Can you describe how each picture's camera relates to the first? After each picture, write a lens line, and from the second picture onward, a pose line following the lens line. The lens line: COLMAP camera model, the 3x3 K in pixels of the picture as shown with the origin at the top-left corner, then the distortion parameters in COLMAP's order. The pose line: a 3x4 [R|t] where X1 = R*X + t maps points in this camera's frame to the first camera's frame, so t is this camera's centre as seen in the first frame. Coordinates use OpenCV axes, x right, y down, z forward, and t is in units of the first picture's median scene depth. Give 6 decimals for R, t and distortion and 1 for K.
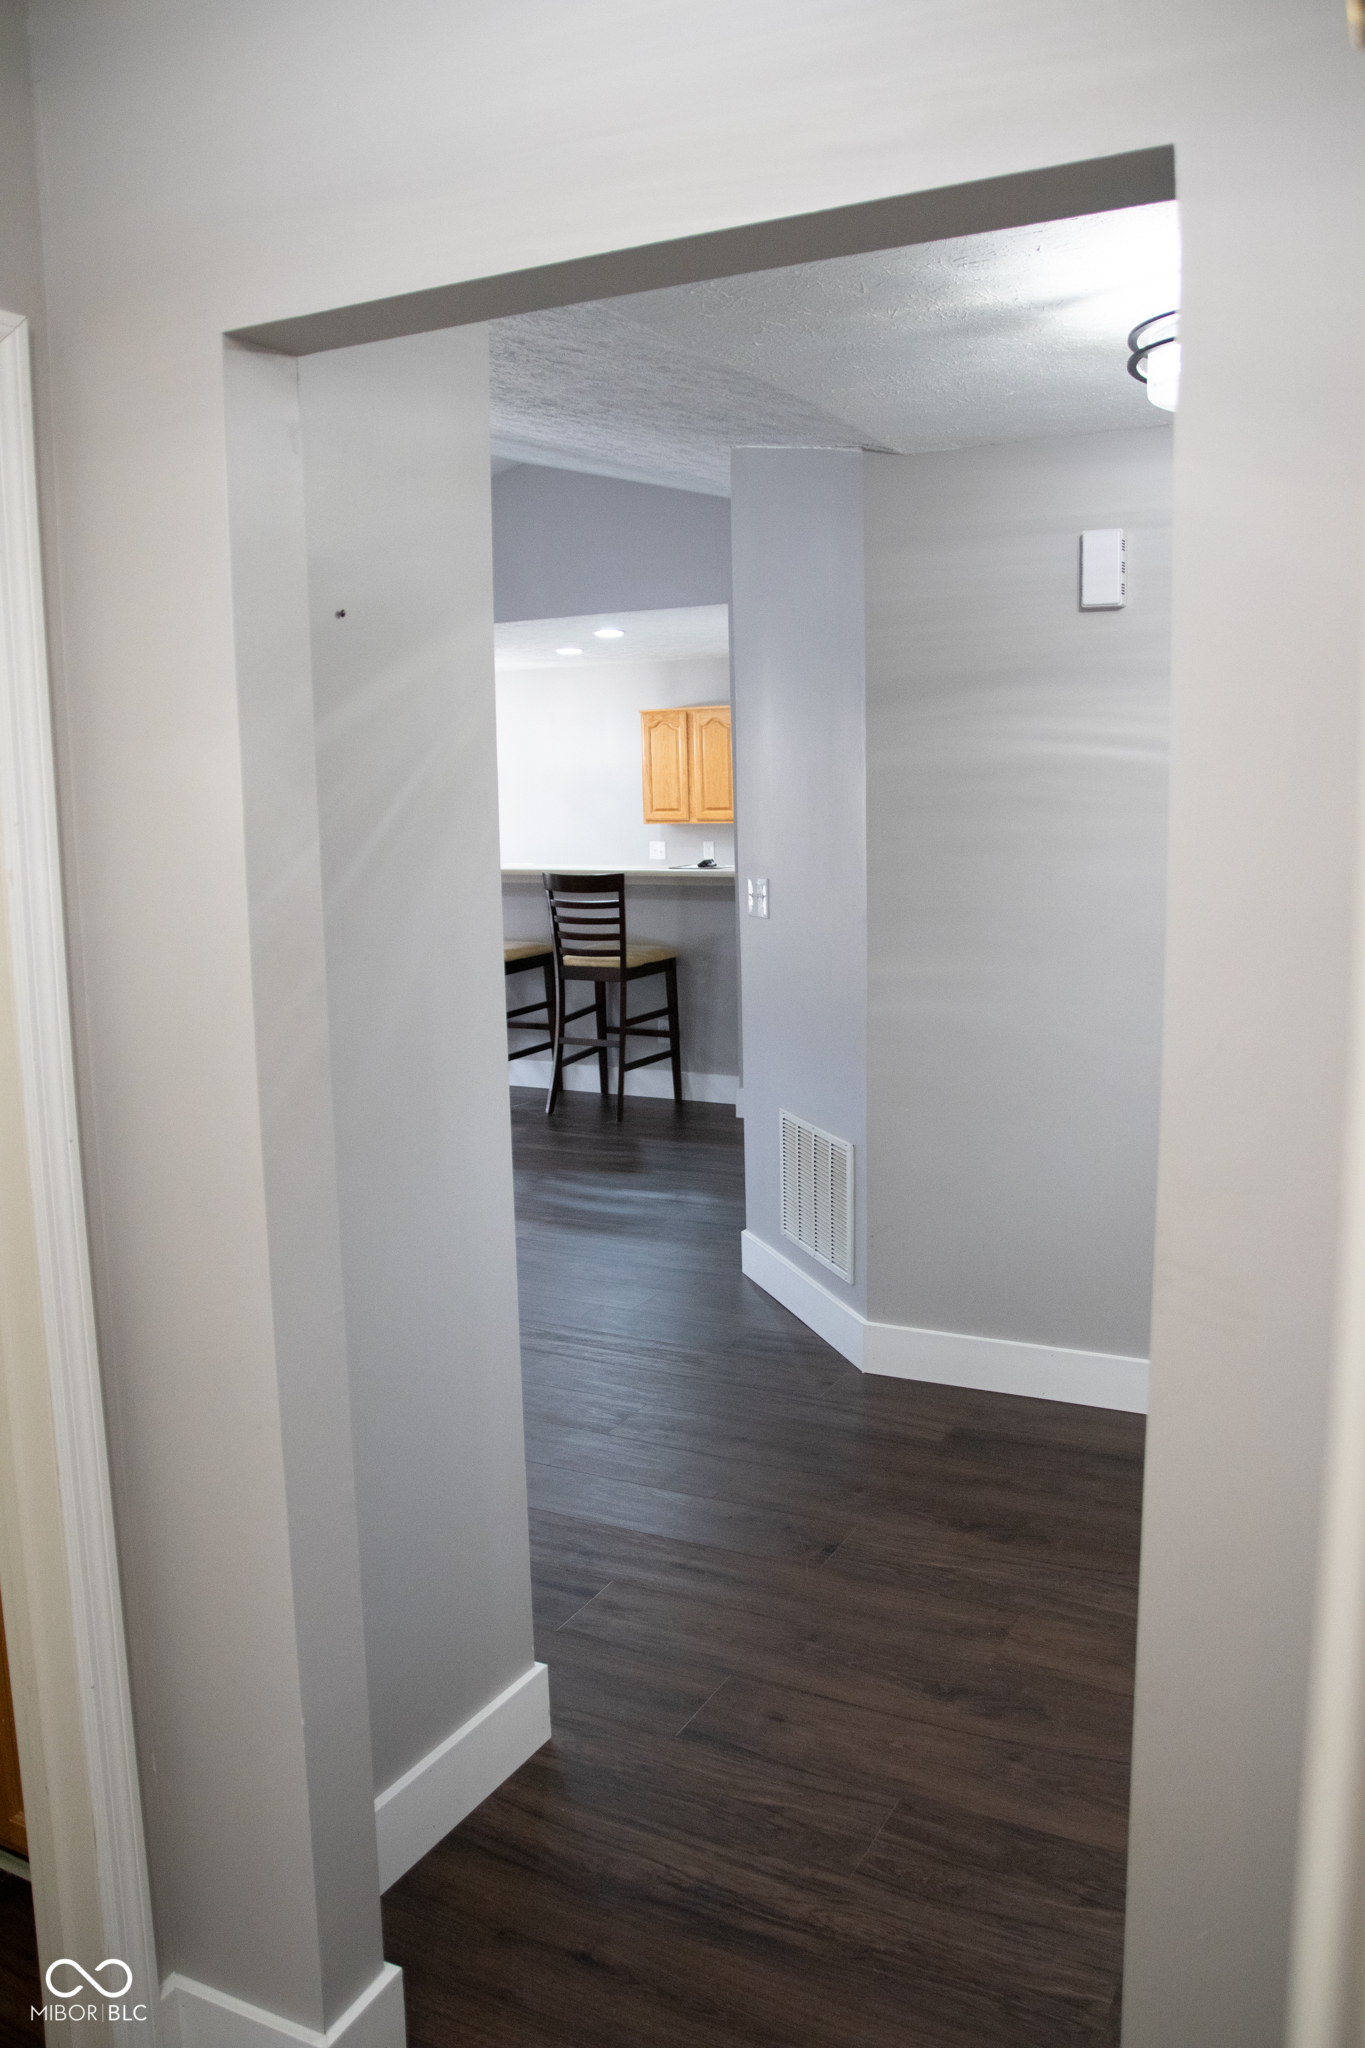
lens RADIAL K [[1624.7, 0, 682.5], [0, 1624.7, 1024.0], [0, 0, 1]] dist [-0.138812, 0.144861]
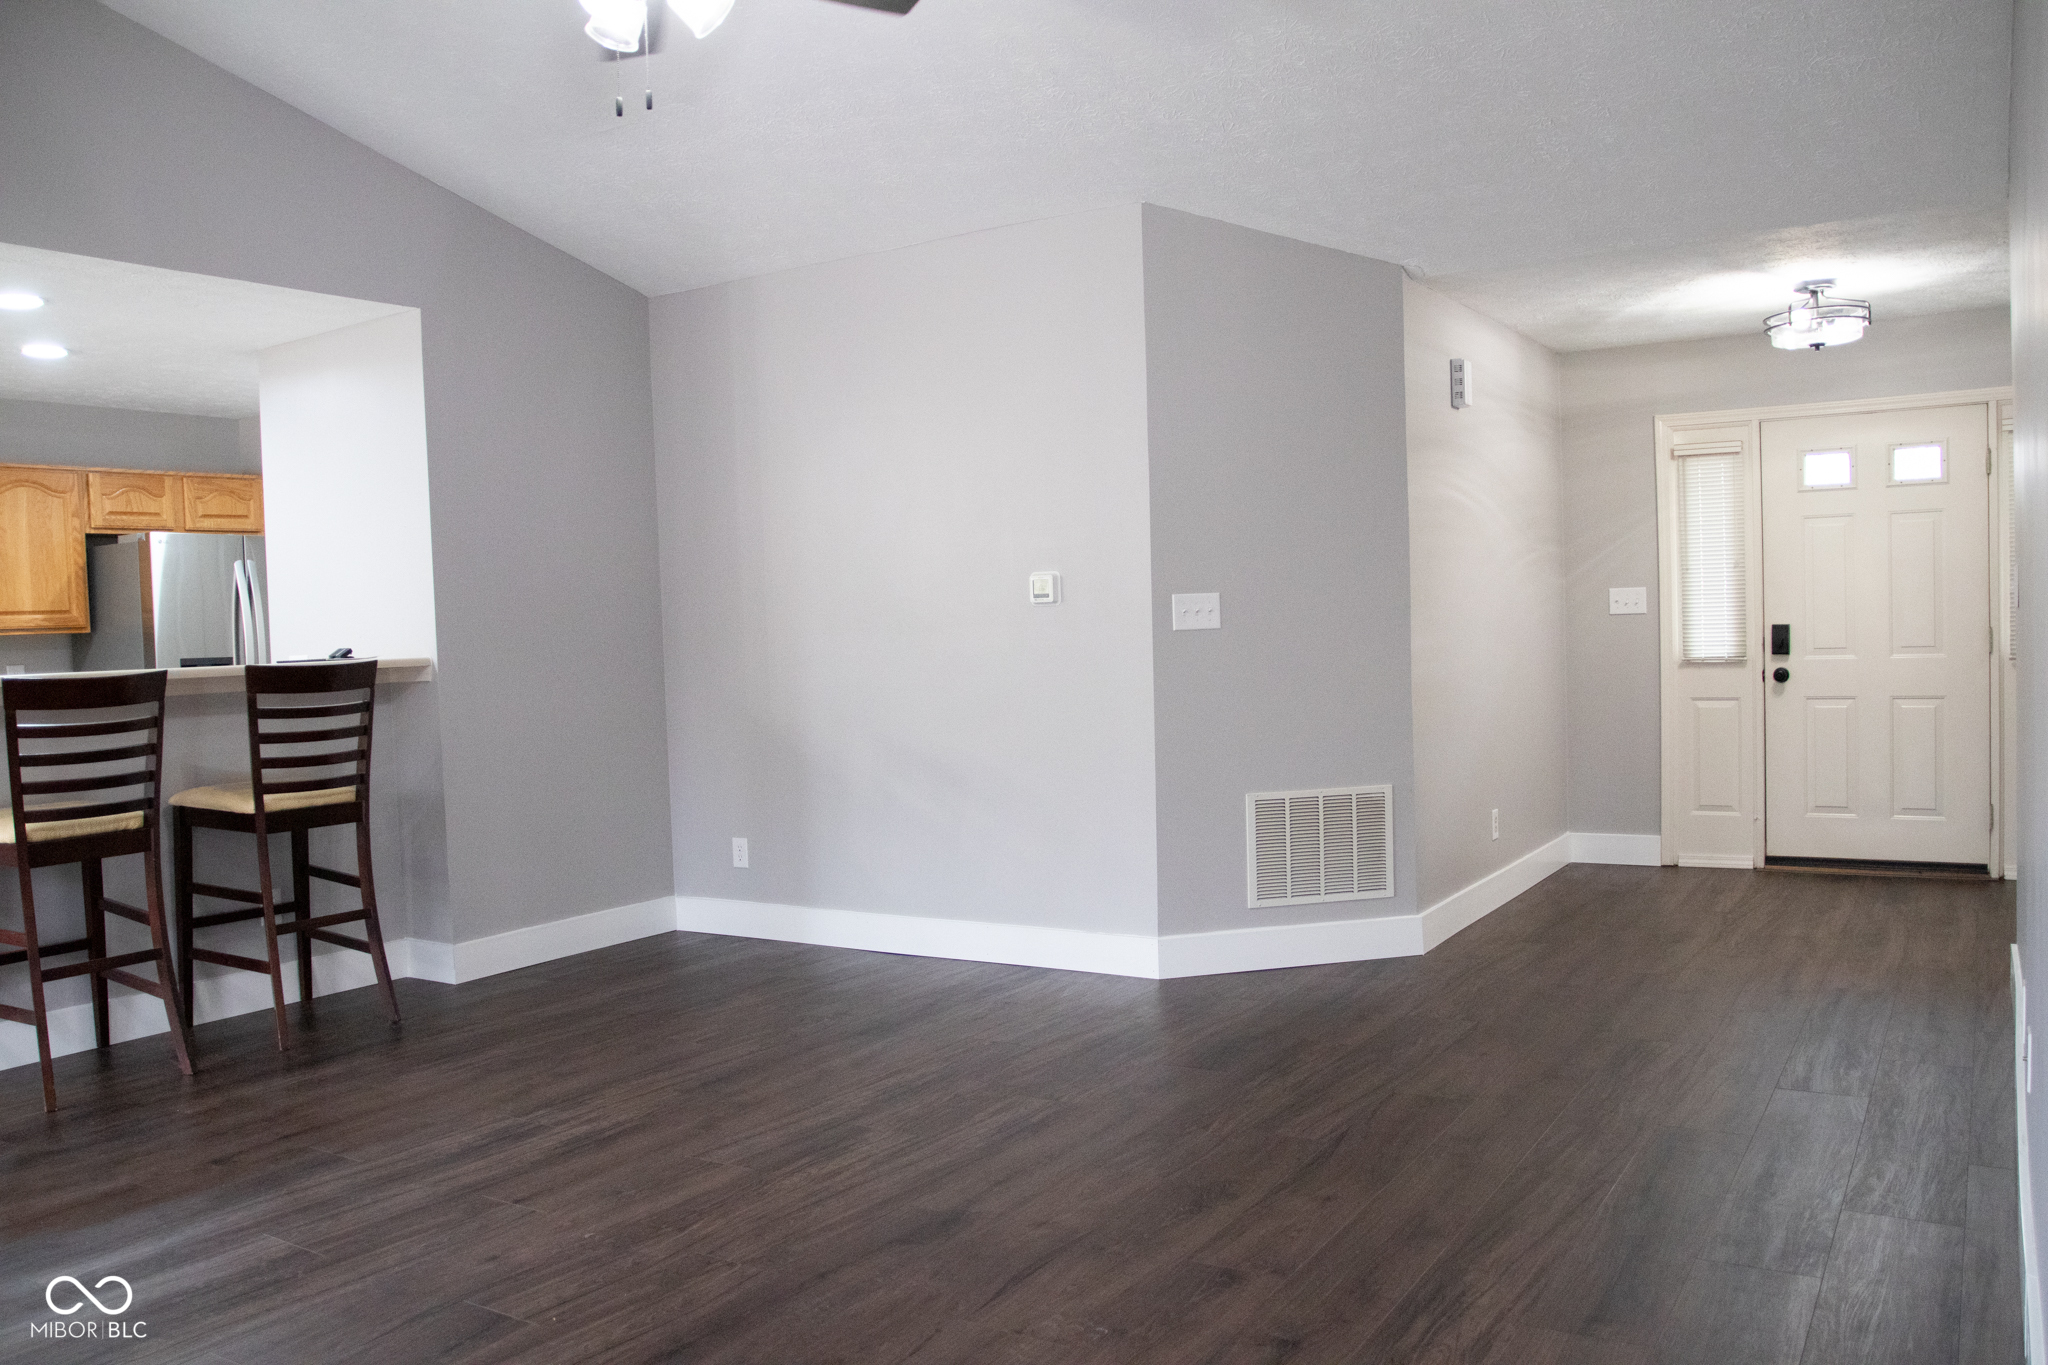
lens RADIAL K [[1624.7, 0, 1024.0], [0, 1624.7, 682.5], [0, 0, 1]] dist [-0.138812, 0.144861]
pose [[0.048854, -0.005086, 0.998793, -0.676060], [0.174417, 0.984666, -0.003517, -0.031215], [-0.983459, 0.174379, 0.048992, 0.669307]]
